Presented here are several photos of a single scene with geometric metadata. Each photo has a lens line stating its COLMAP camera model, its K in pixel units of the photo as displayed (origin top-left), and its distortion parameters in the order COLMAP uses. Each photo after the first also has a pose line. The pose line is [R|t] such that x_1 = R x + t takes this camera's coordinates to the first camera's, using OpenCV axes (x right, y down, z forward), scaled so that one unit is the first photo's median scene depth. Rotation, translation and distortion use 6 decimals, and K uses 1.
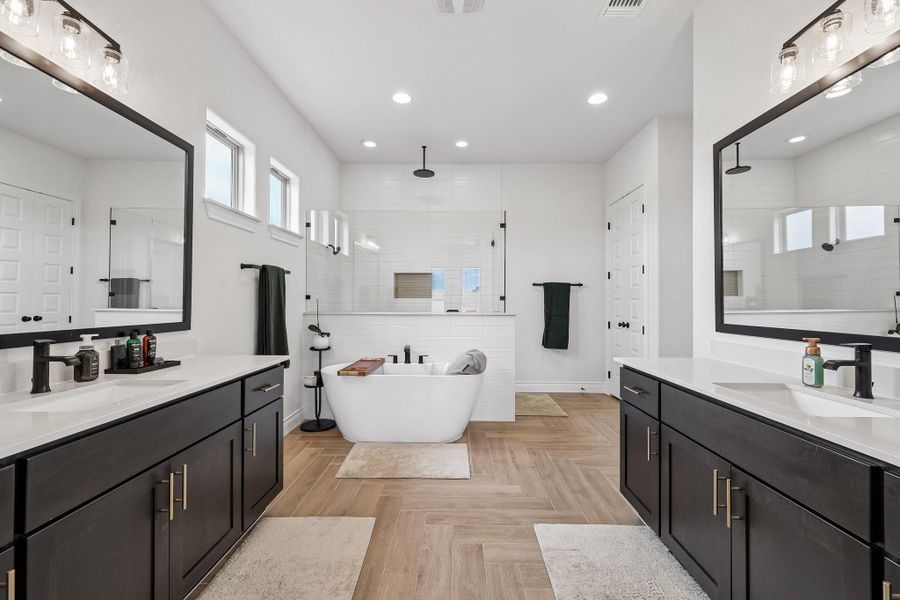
lens RADIAL K [[379.1, 0, 452.3], [0, 379.1, 299.1], [0, 0, 1]] dist [-0.000866, 0.000361]
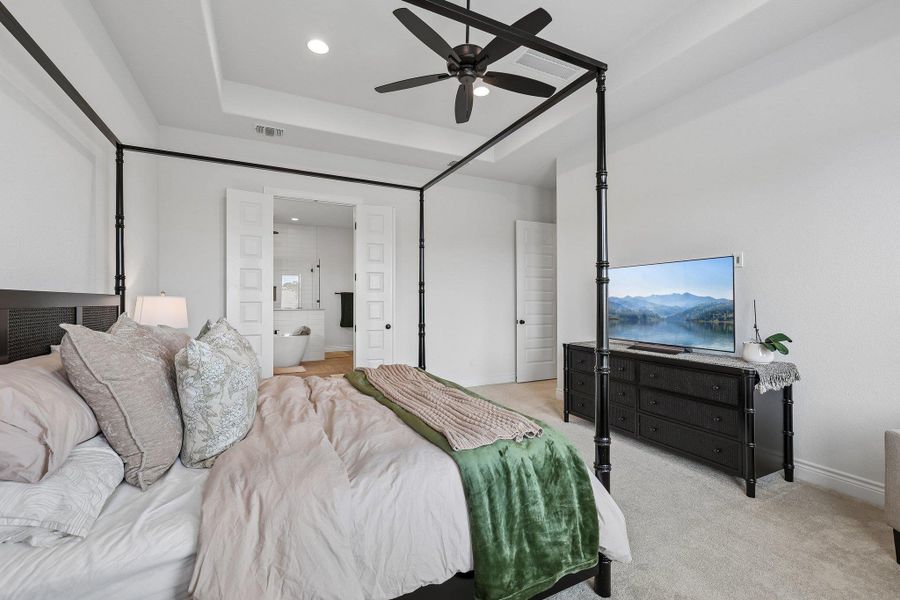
lens RADIAL K [[379.1, 0, 452.3], [0, 379.1, 299.1], [0, 0, 1]] dist [-0.000866, 0.000361]
pose [[0.883050, 0.002103, 0.469275, -0.192998], [-0.002537, 0.999997, 0.000291, -0.016594], [-0.469273, -0.001448, 0.883052, -1.177051]]
